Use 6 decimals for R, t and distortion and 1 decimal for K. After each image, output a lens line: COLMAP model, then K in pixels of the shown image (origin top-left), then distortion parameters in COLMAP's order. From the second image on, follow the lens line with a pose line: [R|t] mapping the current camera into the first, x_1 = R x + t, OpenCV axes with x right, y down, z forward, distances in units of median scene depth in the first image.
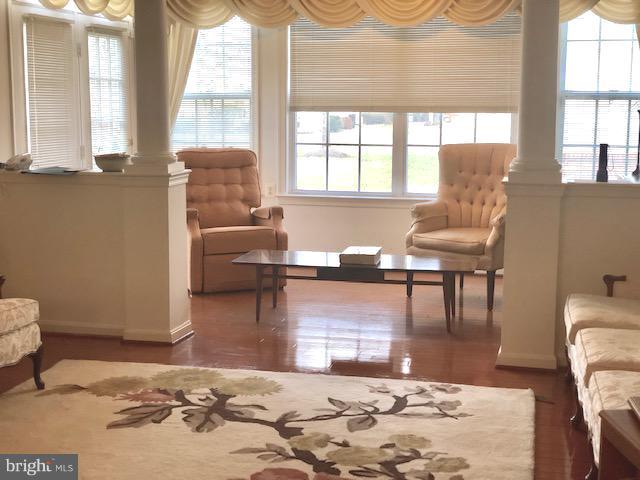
lens RADIAL K [[955.7, 0, 317.0], [0, 955.7, 238.0], [0, 0, 1]] dist [0.087587, 0.000000]
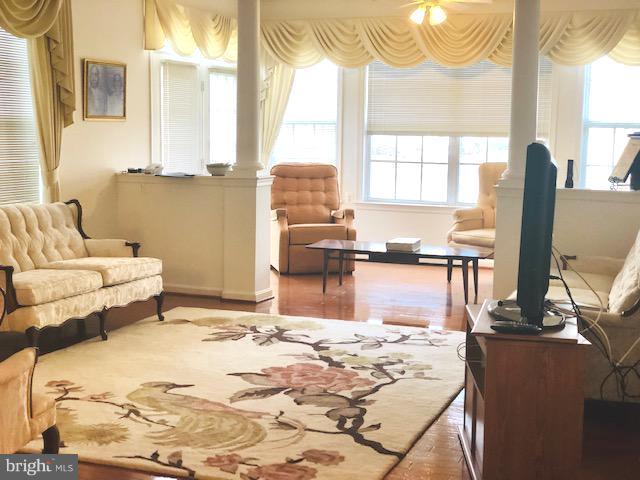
lens RADIAL K [[955.7, 0, 322.2], [0, 955.7, 243.5], [0, 0, 1]] dist [0.087587, 0.000000]
pose [[0.990736, 0.028630, -0.132746, 0.107401], [-0.031480, 0.999316, -0.019420, 0.044956], [0.132100, 0.023418, 0.990960, -0.304348]]
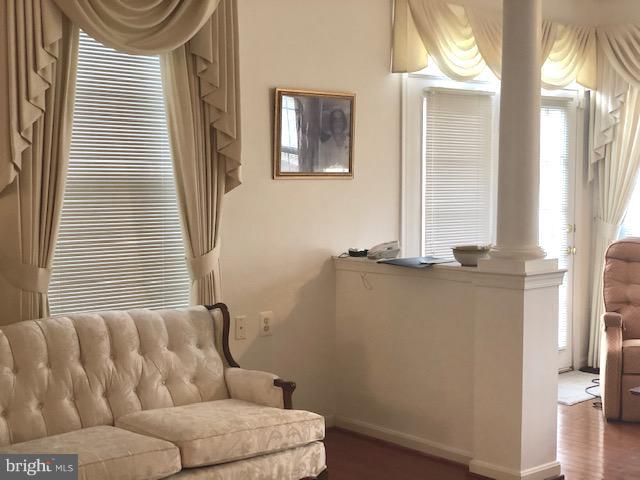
lens RADIAL K [[955.7, 0, 313.6], [0, 955.7, 243.8], [0, 0, 1]] dist [0.087587, 0.000000]
pose [[0.826553, 0.040864, -0.561374, 0.127531], [-0.081120, 0.995597, -0.046968, -0.034429], [0.556983, 0.084360, 0.826228, 0.208800]]
